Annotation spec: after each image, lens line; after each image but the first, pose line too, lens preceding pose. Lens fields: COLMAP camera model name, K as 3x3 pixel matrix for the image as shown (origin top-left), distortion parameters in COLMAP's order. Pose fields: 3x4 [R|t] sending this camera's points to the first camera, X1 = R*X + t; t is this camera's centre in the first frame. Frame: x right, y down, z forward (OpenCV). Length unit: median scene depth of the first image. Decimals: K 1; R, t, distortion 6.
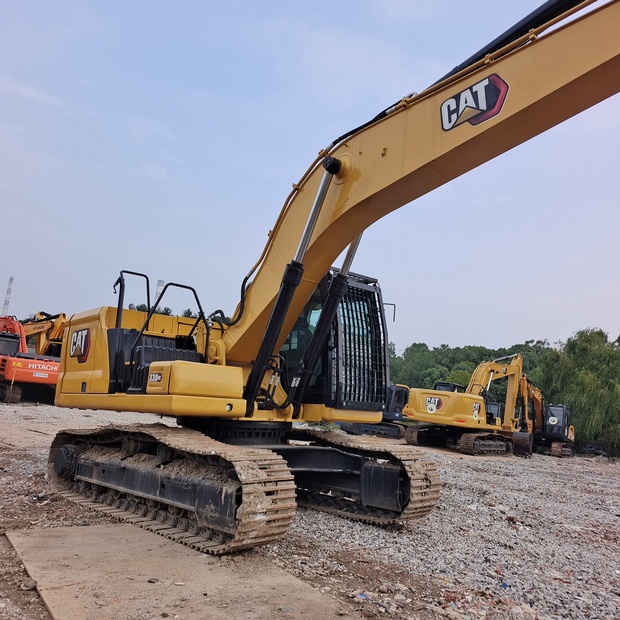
lens RADIAL K [[540.3, 0, 314.9], [0, 540.3, 312.2], [0, 0, 1]] dist [0.037404, -0.001333]
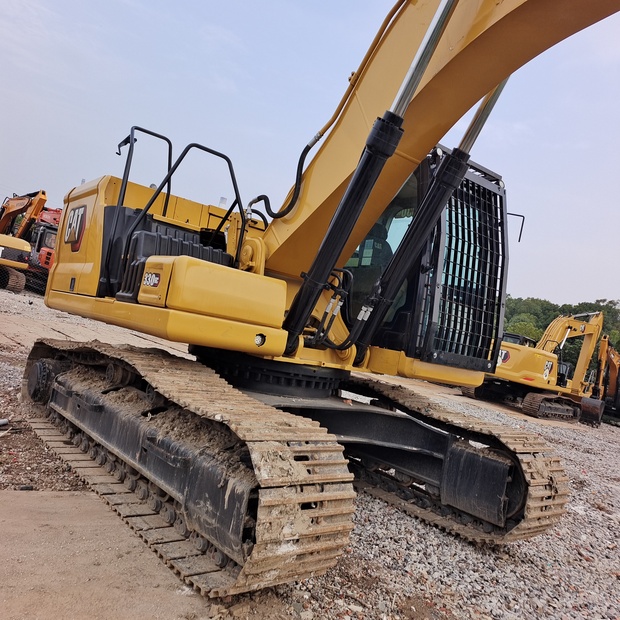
lens RADIAL K [[548.9, 0, 309.3], [0, 548.9, 306.7], [0, 0, 1]] dist [-0.014128, 0.076414]
pose [[0.987592, 0.119734, -0.101619, -0.035269], [-0.106936, 0.986602, 0.123214, 0.045811], [0.115011, -0.110818, 0.987164, 0.332136]]
